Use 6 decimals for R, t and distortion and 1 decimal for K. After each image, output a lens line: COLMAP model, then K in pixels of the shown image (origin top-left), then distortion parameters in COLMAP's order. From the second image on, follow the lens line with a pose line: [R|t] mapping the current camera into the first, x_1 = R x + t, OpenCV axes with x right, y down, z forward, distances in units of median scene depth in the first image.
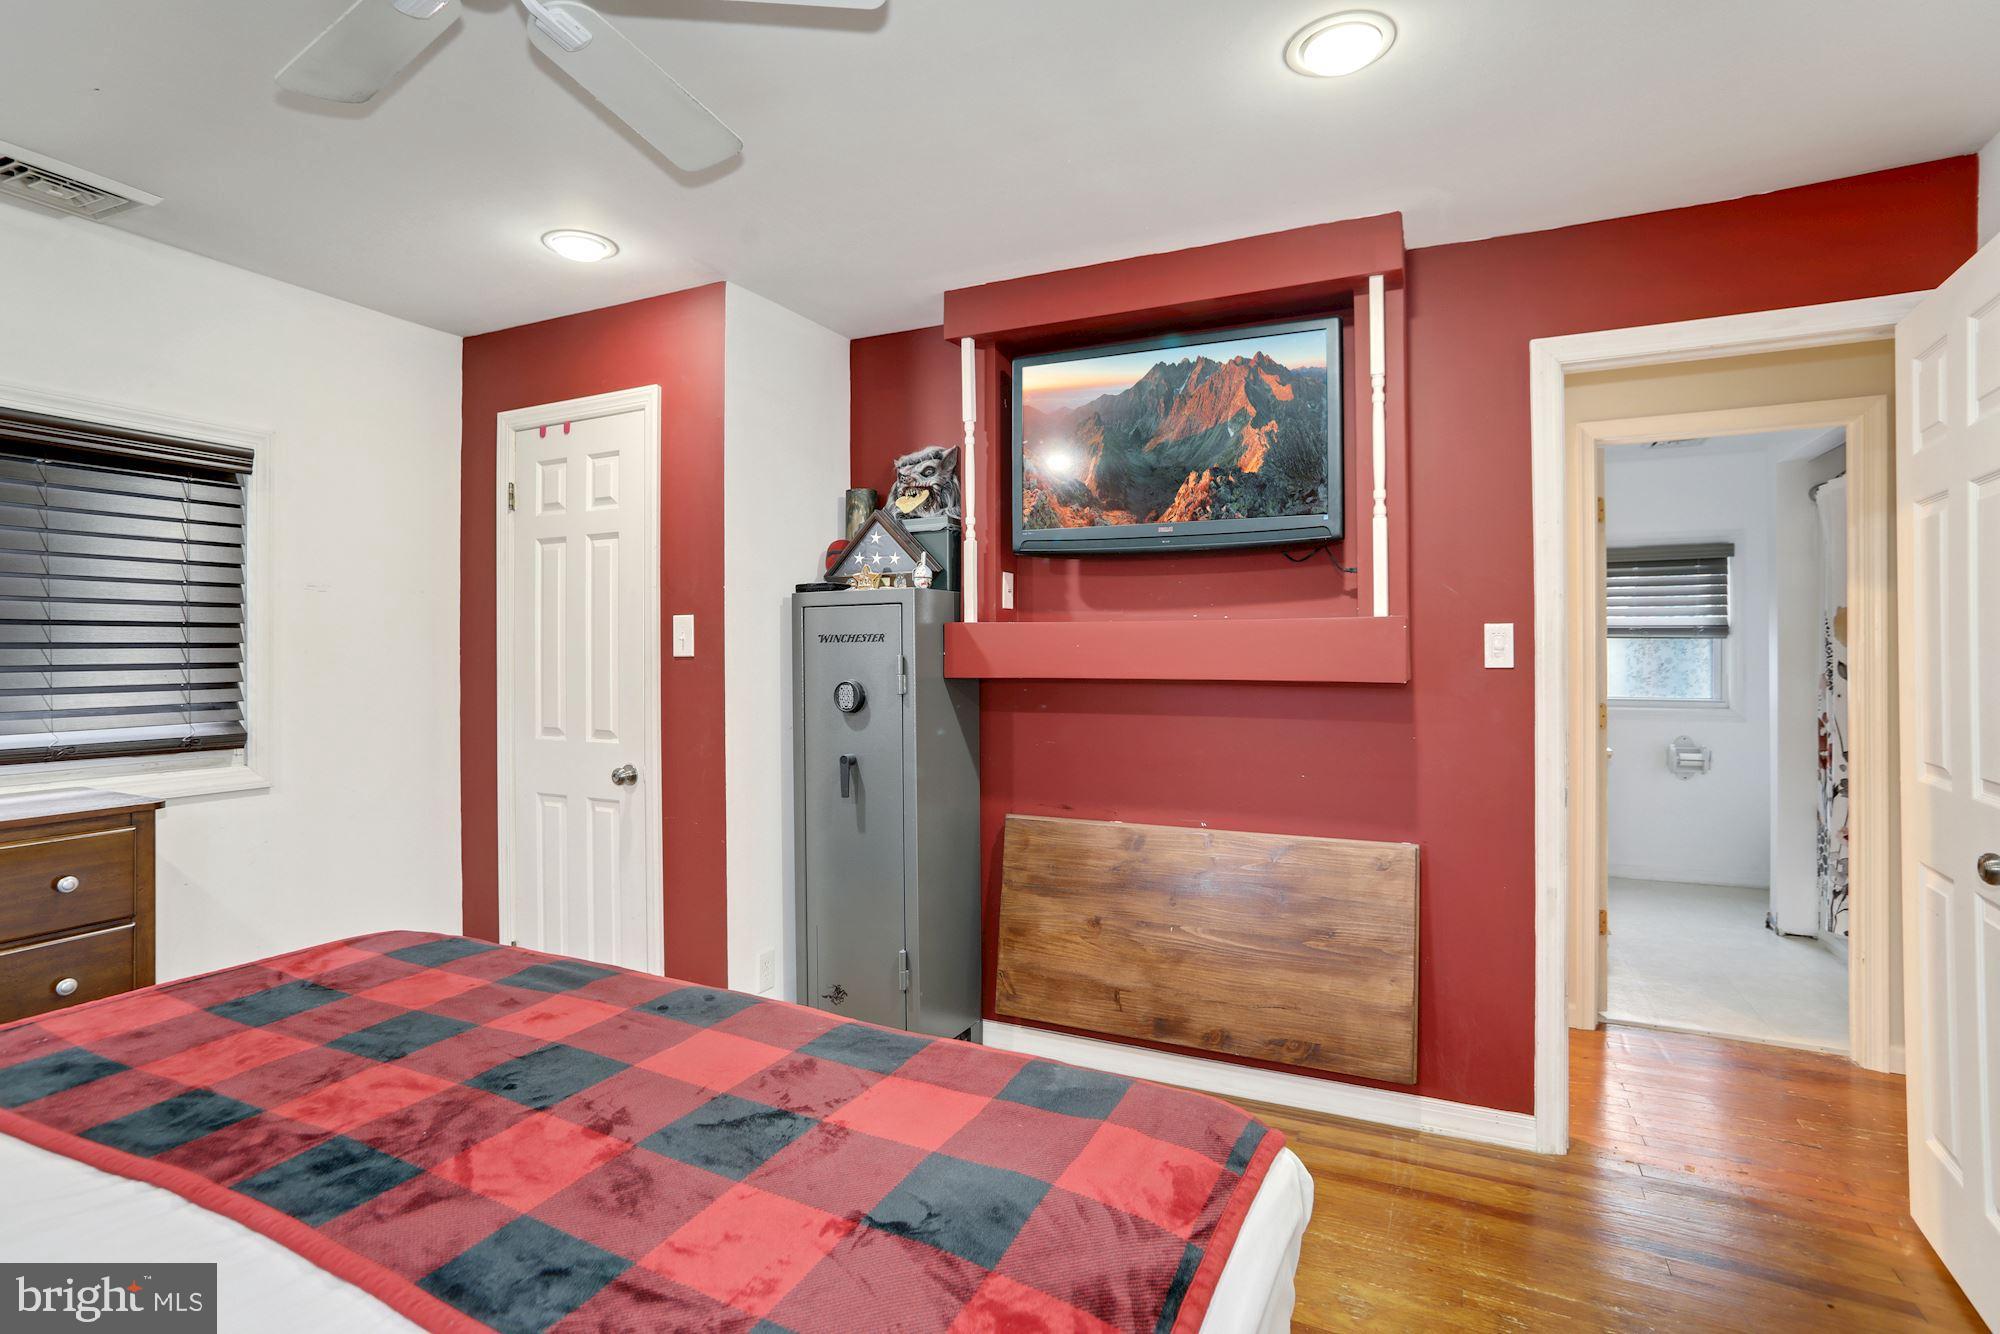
lens RADIAL K [[945.7, 0, 987.1], [0, 945.7, 643.3], [0, 0, 1]] dist [-0.071509, 0.031344]
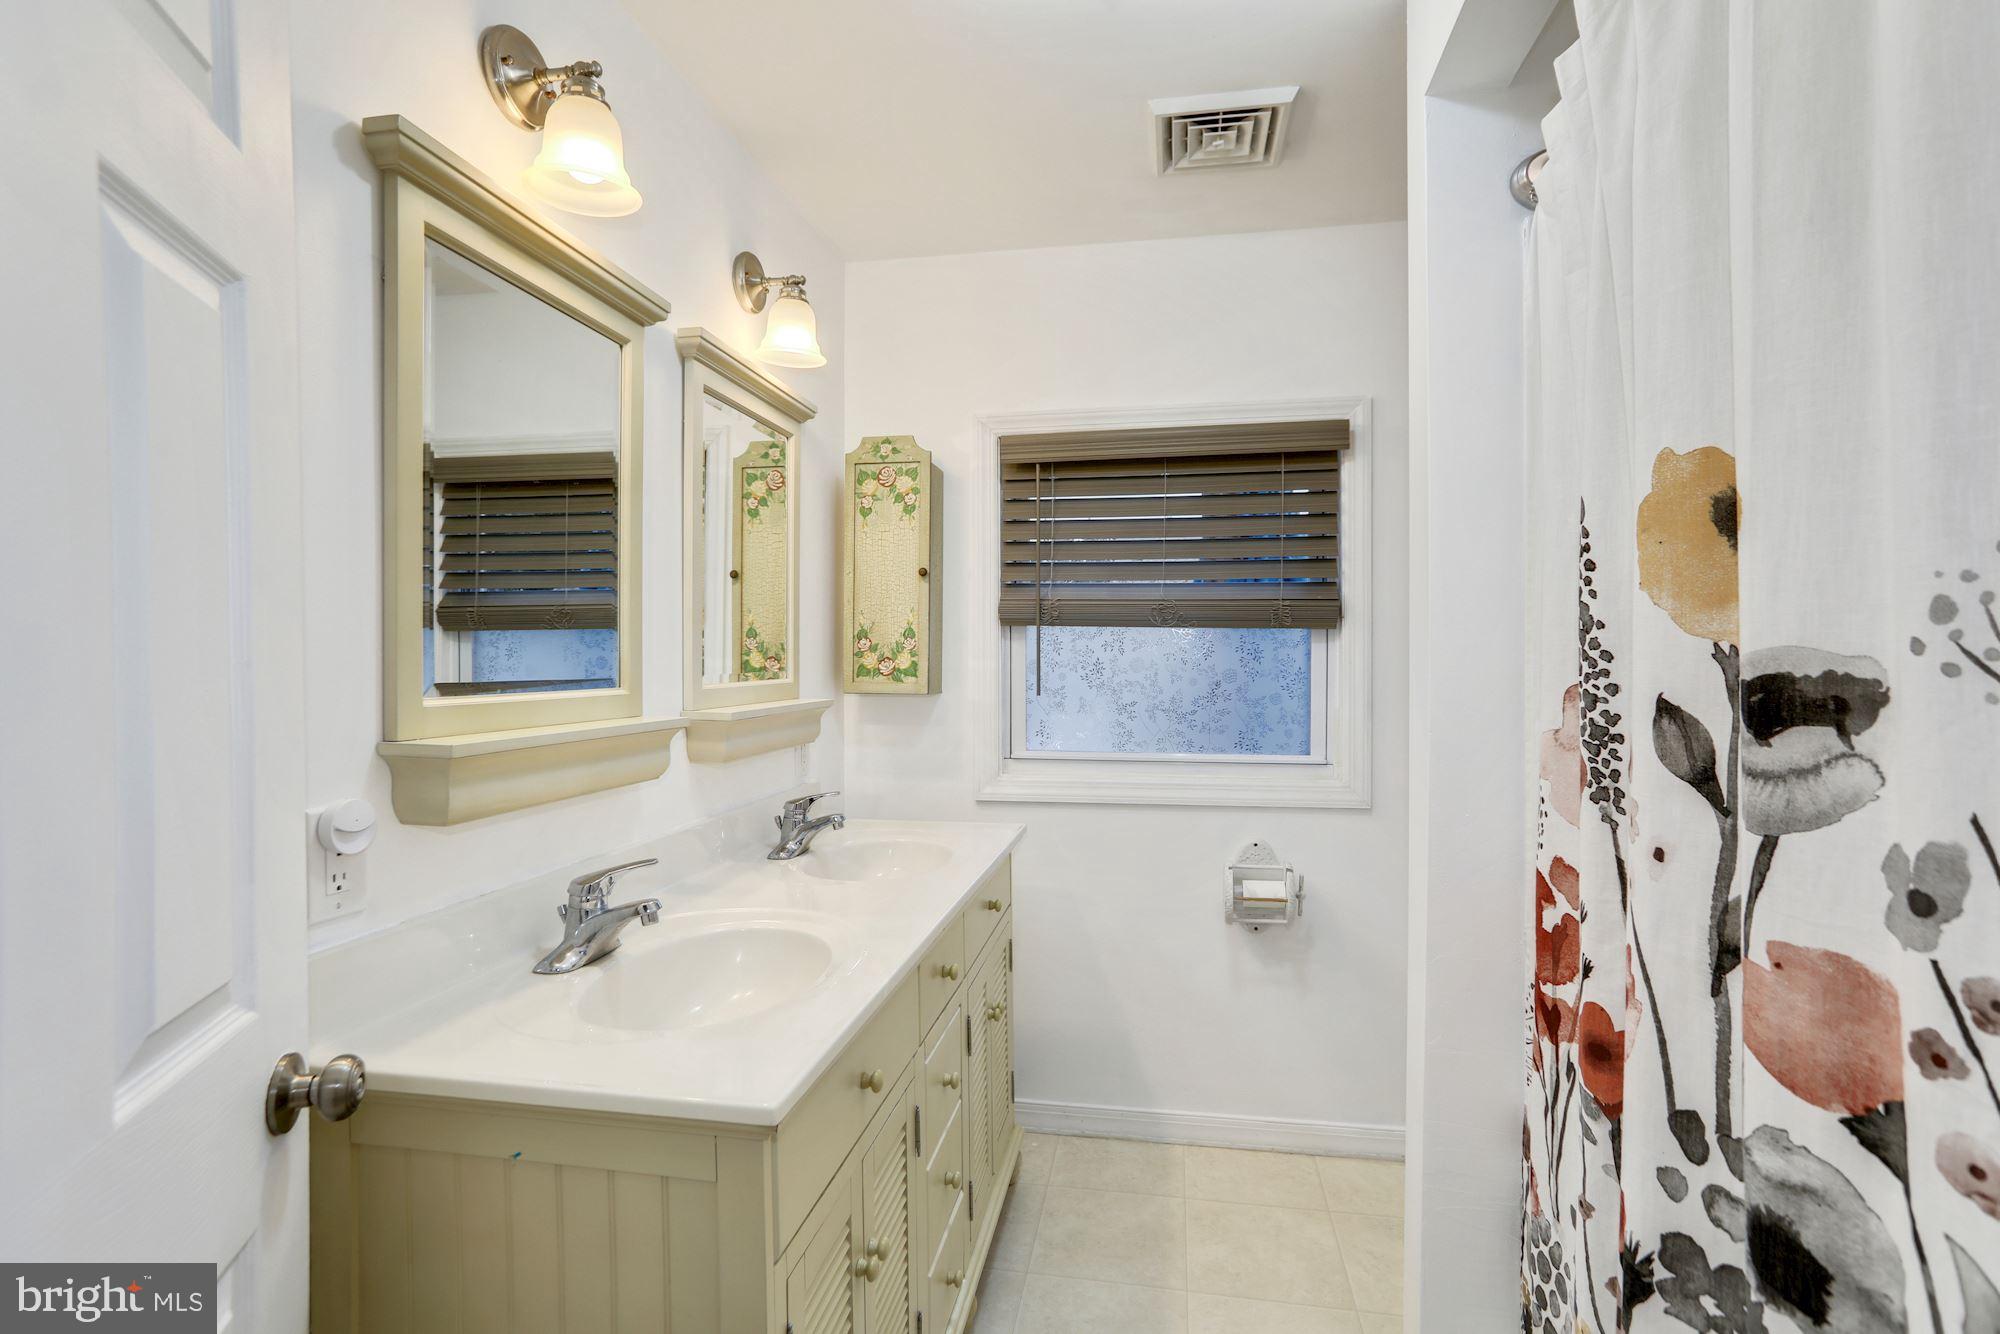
lens RADIAL K [[985.2, 0, 999.9], [0, 985.2, 664.4], [0, 0, 1]] dist [0.000549, 0.000026]
pose [[0.957008, -0.000517, 0.290061, 0.378481], [-0.003356, 0.999912, 0.012858, 0.005543], [-0.290042, -0.013278, 0.956922, 0.432745]]
